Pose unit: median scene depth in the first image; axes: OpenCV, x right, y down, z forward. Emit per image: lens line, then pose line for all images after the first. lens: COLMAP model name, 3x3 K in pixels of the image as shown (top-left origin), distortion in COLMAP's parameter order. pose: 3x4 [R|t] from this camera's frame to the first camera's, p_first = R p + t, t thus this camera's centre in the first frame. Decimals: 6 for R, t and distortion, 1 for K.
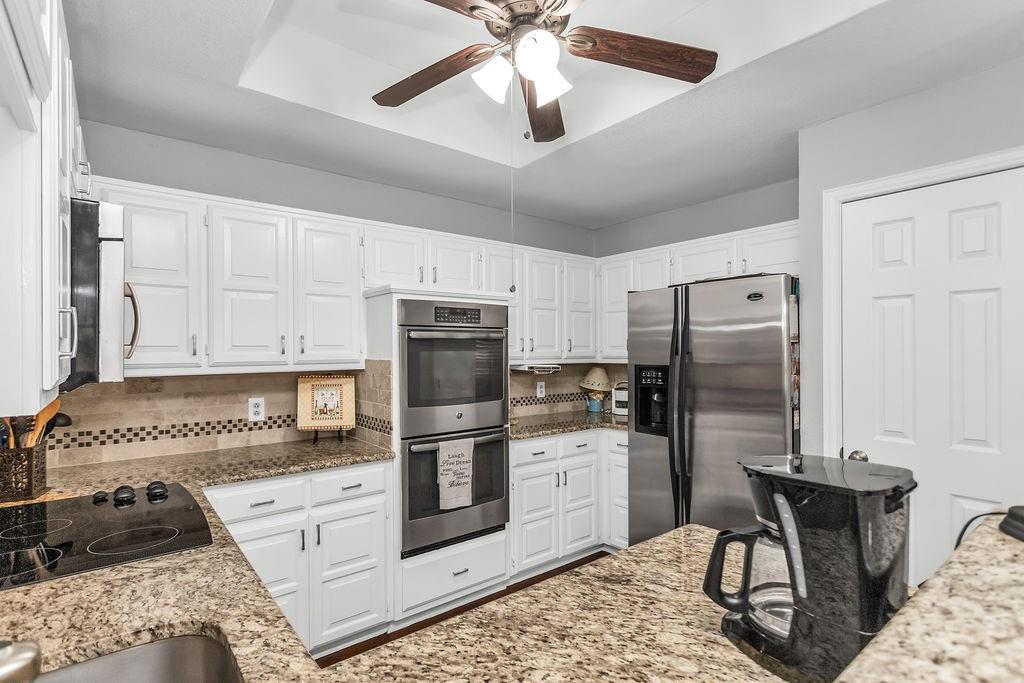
lens RADIAL K [[490.3, 0, 500.9], [0, 490.3, 348.0], [0, 0, 1]] dist [0.000215, 0.002674]
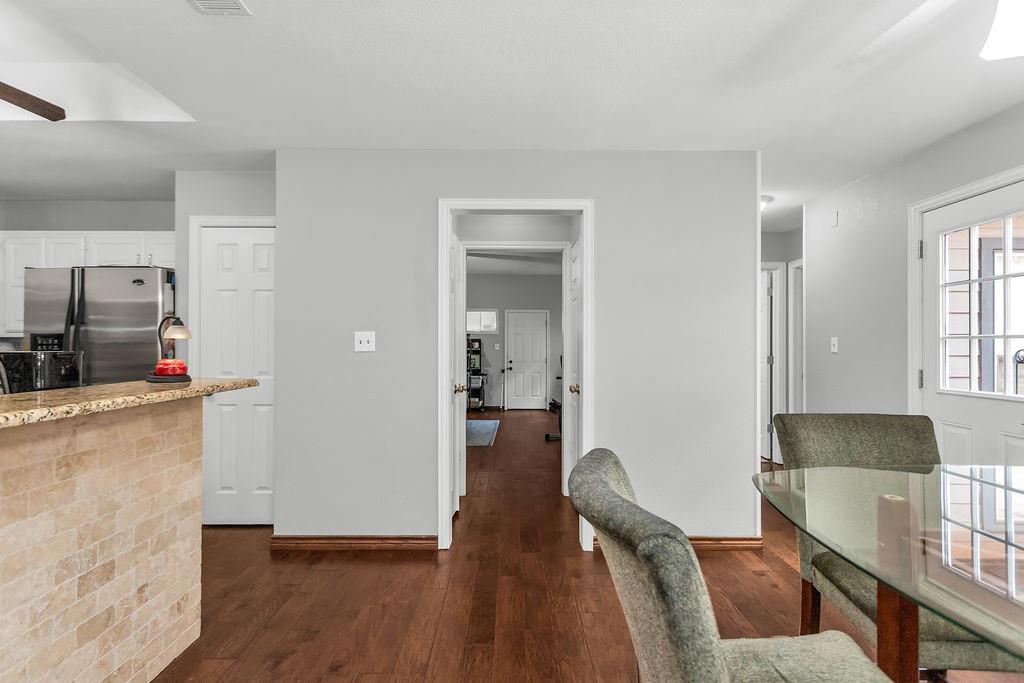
lens RADIAL K [[490.3, 0, 511.2], [0, 490.3, 341.4], [0, 0, 1]] dist [0.000215, 0.002674]
pose [[0.614695, 0.011554, 0.788680, 0.073650], [-0.005398, 0.999931, -0.010441, 0.065926], [-0.788747, 0.002161, 0.614715, -0.627371]]
